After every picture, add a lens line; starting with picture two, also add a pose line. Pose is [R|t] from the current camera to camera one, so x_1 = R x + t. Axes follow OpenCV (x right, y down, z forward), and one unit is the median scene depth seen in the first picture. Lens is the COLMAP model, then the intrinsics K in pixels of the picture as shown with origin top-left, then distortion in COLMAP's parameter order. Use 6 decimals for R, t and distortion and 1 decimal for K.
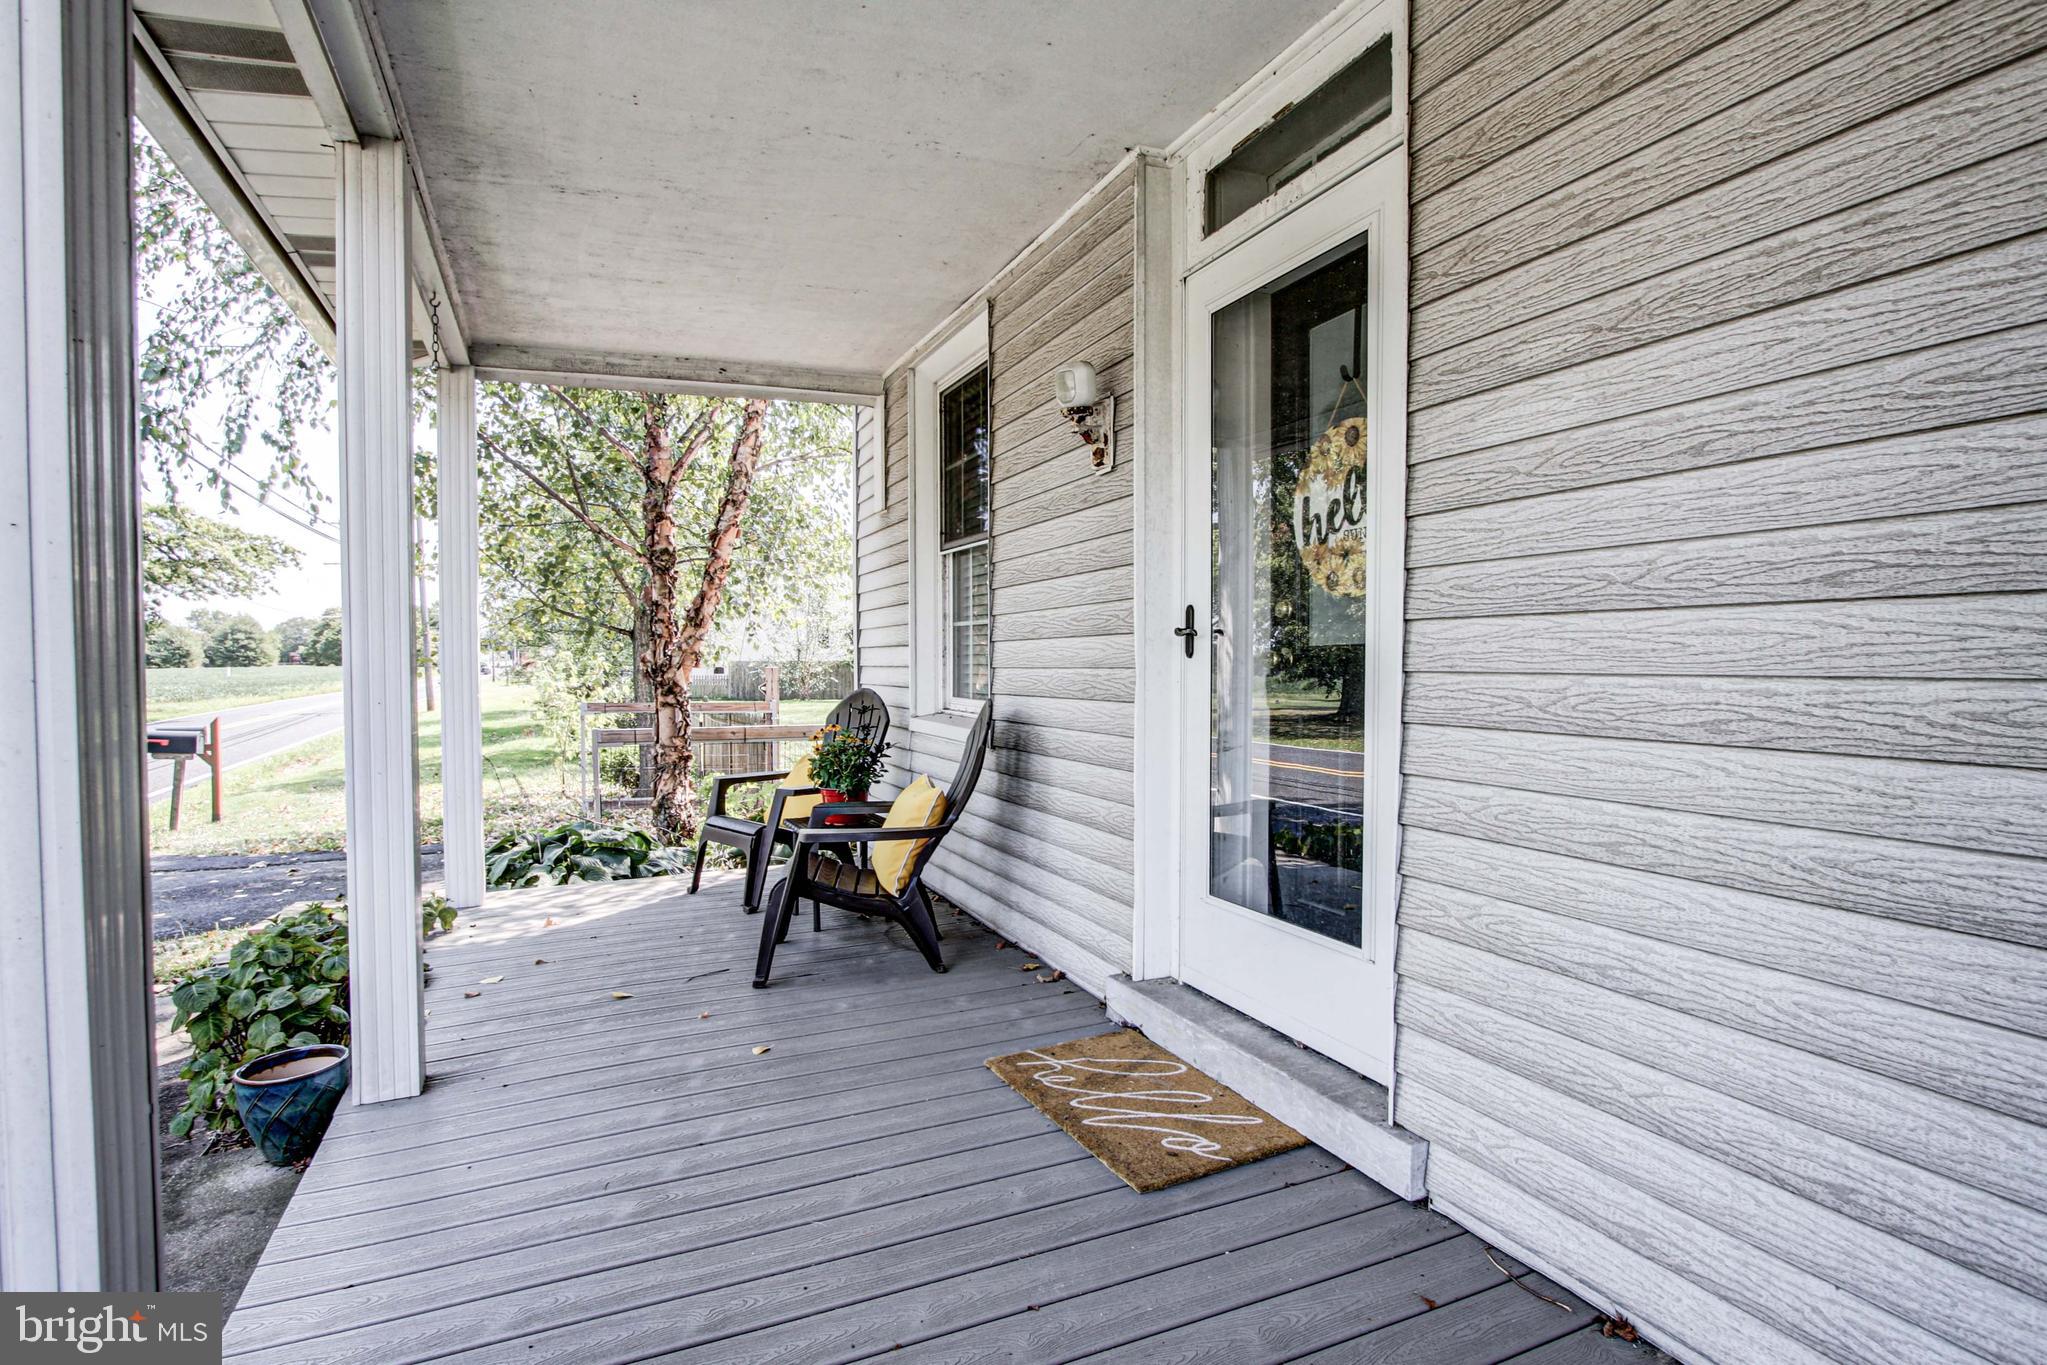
lens RADIAL K [[1023.6, 0, 1015.2], [0, 1023.6, 696.9], [0, 0, 1]] dist [-0.011712, 0.001858]
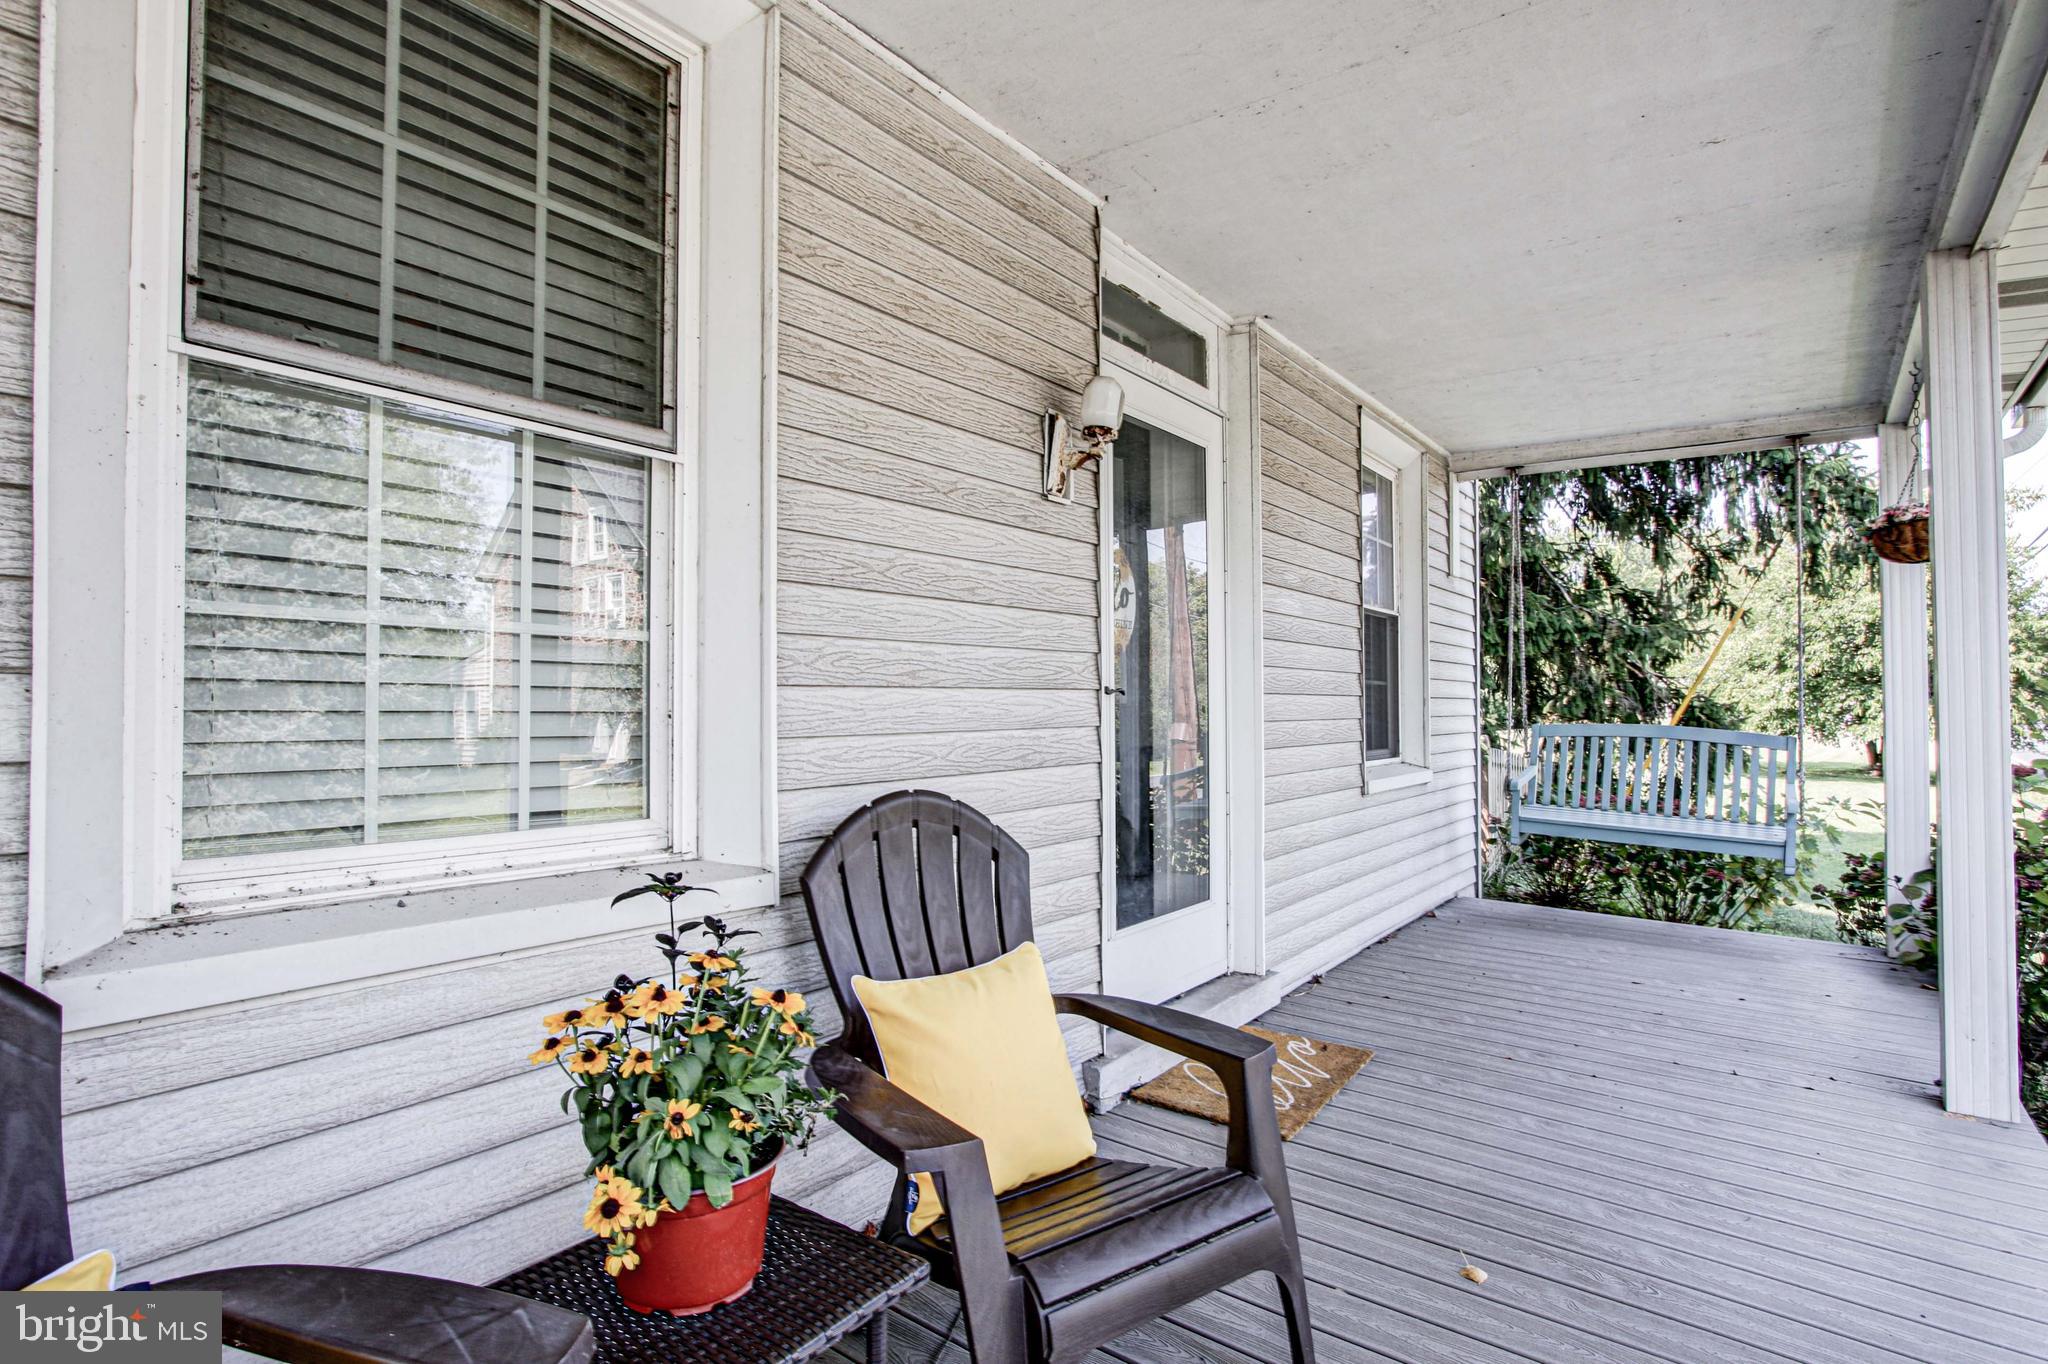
lens RADIAL K [[1024.1, 0, 1015.7], [0, 1024.1, 696.4], [0, 0, 1]] dist [-0.011712, 0.001858]
pose [[-0.481607, 0.012870, 0.876293, -0.835498], [0.034426, 0.999398, 0.004243, -0.076901], [-0.875711, 0.032211, -0.481760, 1.861189]]
